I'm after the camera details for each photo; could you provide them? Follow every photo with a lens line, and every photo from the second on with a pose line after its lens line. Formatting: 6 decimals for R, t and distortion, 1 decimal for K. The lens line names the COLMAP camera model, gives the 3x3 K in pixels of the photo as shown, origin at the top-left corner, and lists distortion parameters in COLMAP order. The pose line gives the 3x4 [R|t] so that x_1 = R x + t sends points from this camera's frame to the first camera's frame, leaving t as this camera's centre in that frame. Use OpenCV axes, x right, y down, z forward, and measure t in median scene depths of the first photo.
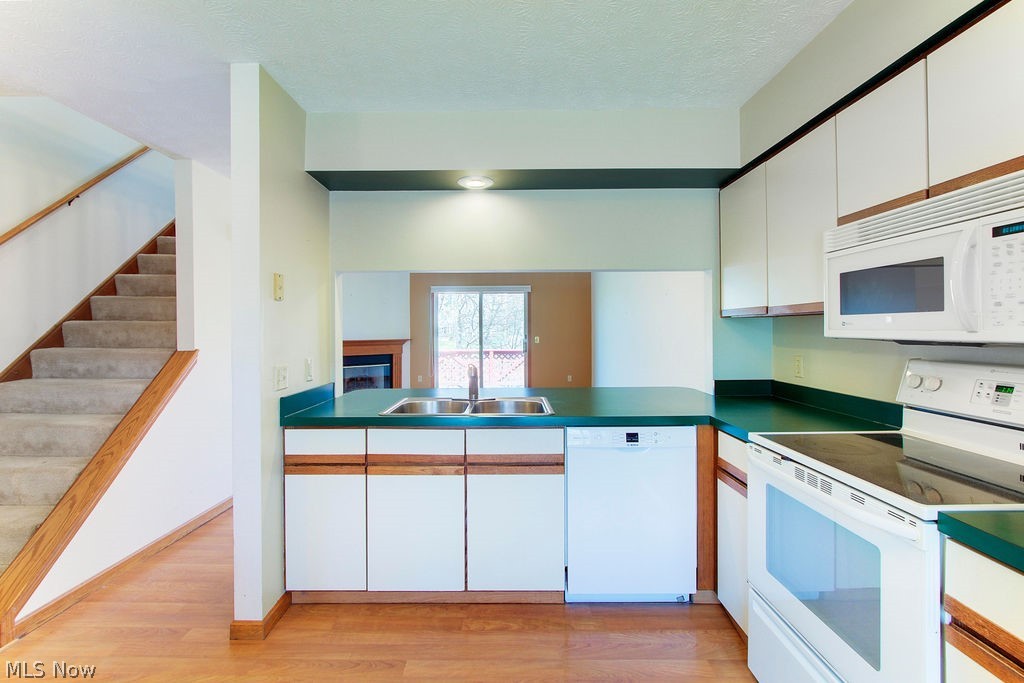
lens RADIAL K [[479.0, 0, 503.5], [0, 479.0, 326.8], [0, 0, 1]] dist [-0.018947, 0.004019]
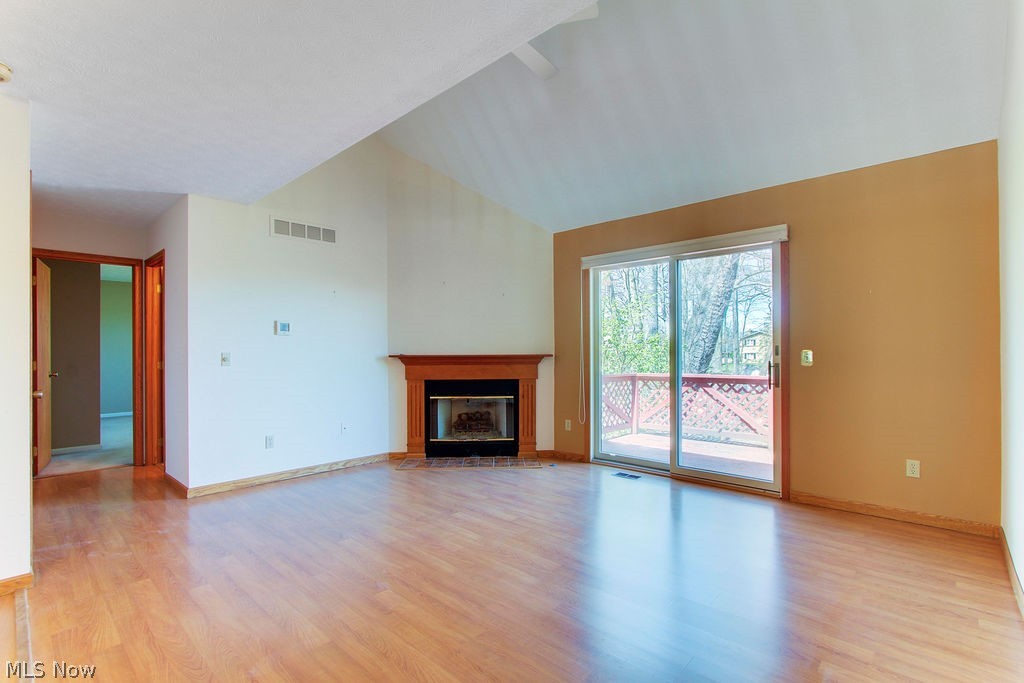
lens RADIAL K [[479.0, 0, 523.5], [0, 479.0, 342.4], [0, 0, 1]] dist [-0.018947, 0.004019]
pose [[0.752667, -0.023524, -0.657981, 0.671735], [0.017910, 0.999723, -0.015254, 0.083861], [0.658158, -0.000304, 0.752880, 2.320059]]
